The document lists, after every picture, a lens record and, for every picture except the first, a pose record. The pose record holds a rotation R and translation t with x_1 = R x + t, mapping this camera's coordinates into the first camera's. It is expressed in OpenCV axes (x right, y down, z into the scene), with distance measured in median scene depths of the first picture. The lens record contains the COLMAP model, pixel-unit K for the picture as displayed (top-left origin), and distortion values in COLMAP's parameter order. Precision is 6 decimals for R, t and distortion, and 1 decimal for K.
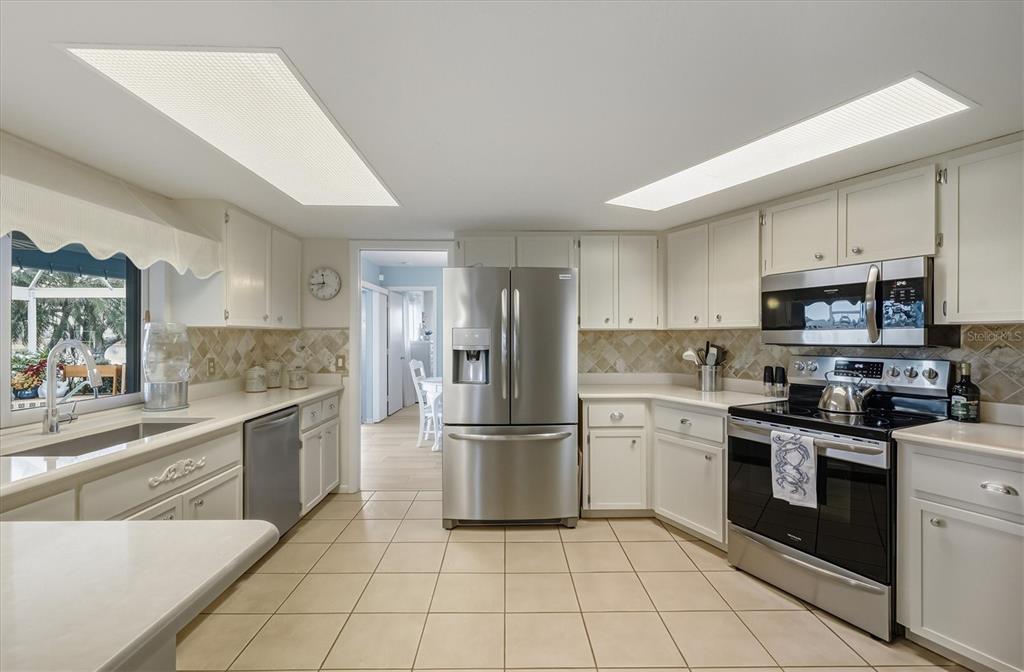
lens RADIAL K [[449.1, 0, 512.0], [0, 449.1, 336.0], [0, 0, 1]] dist [0.000917, 0.000026]
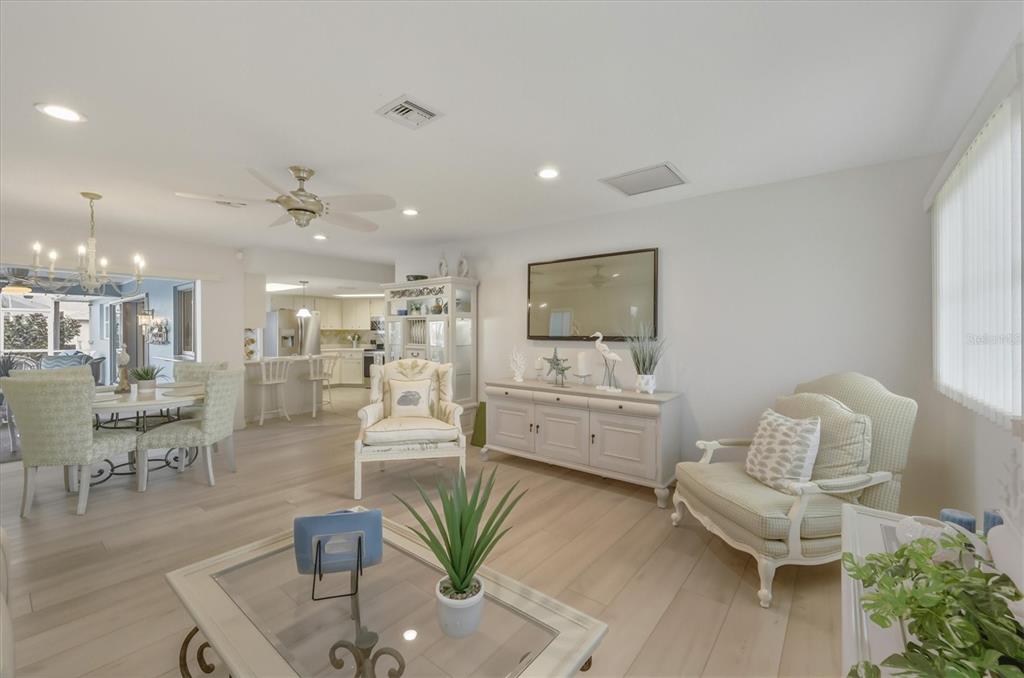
lens RADIAL K [[419.9, 0, 506.9], [0, 419.9, 336.3], [0, 0, 1]] dist [-0.000850, -0.000179]
pose [[0.638625, -0.006628, 0.769490, -1.438539], [-0.001257, 0.999953, 0.009657, 0.002623], [-0.769517, -0.007135, 0.638586, -2.159162]]
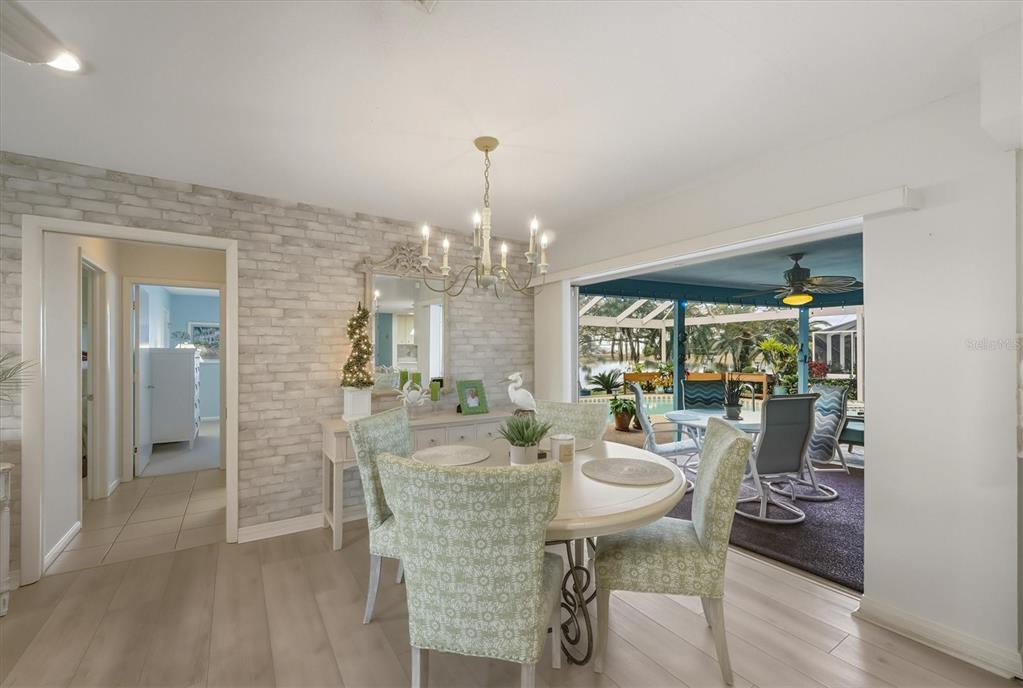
lens RADIAL K [[421.6, 0, 506.3], [0, 421.6, 347.5], [0, 0, 1]] dist [-0.000333, 0.000167]
pose [[0.525273, -0.008857, -0.850888, -0.553744], [0.001242, 0.999953, -0.009641, -0.000540], [0.850933, 0.004007, 0.525259, -0.793483]]
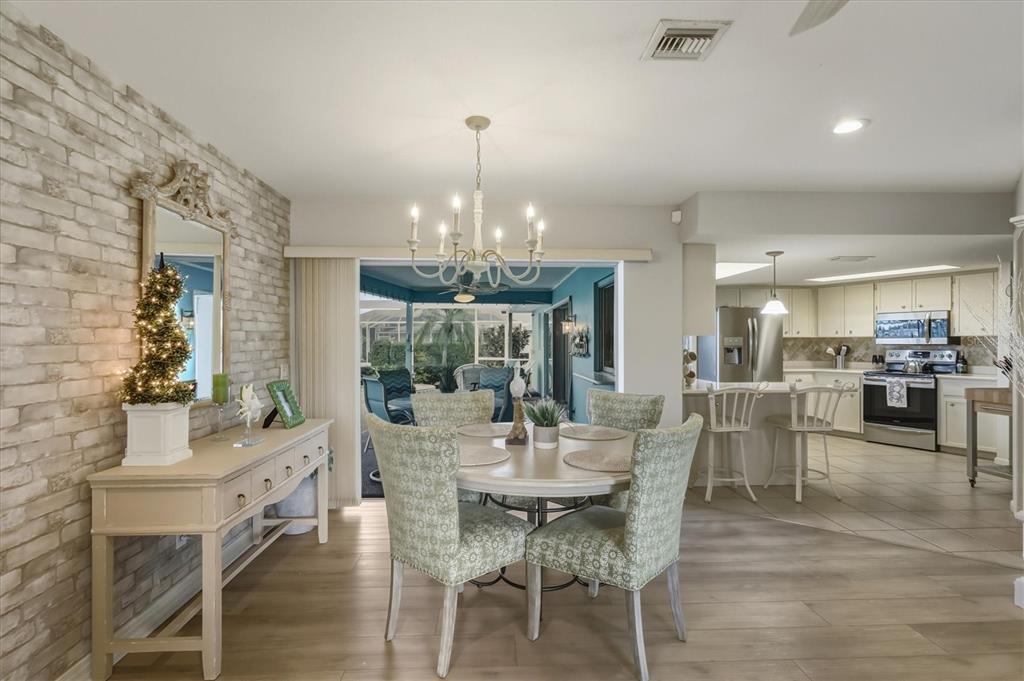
lens RADIAL K [[500.2, 0, 512.0], [0, 500.2, 340.5], [0, 0, 1]] dist [0.000619, -0.000256]
pose [[0.999542, -0.000933, 0.030238, -1.229943], [0.000978, 0.999998, -0.001472, 0.000706], [-0.030237, 0.001501, 0.999542, -1.326406]]
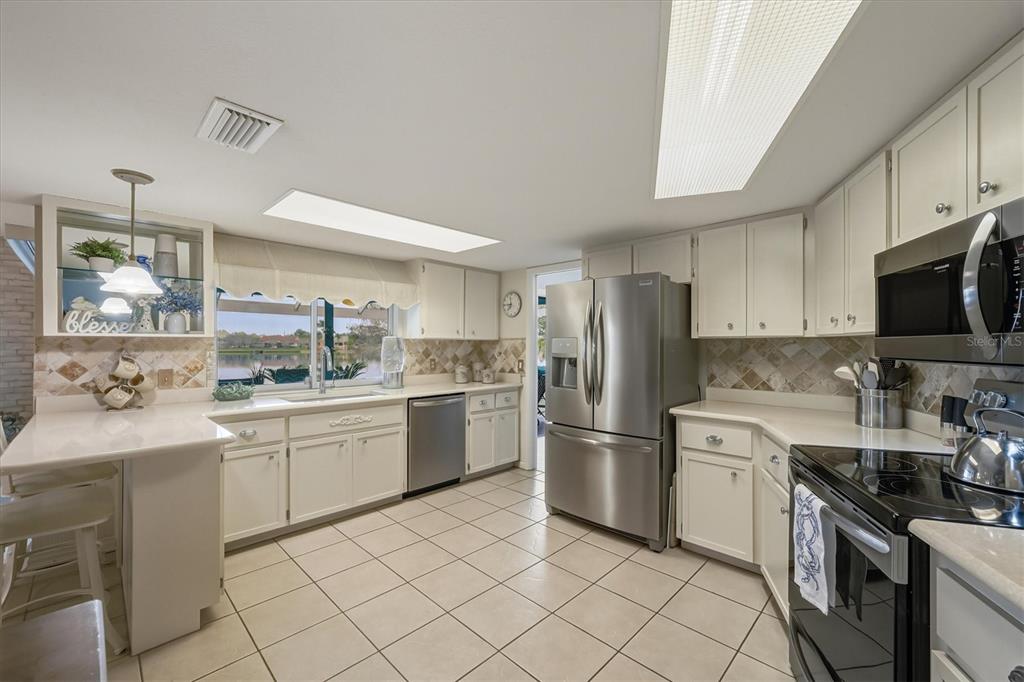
lens RADIAL K [[416.9, 0, 510.9], [0, 416.9, 342.4], [0, 0, 1]] dist [-0.000737, -0.000128]
pose [[0.702389, -0.002240, -0.711789, 0.570499], [-0.001368, 0.999989, -0.004497, -0.001386], [0.711792, 0.004132, 0.702379, 0.189434]]
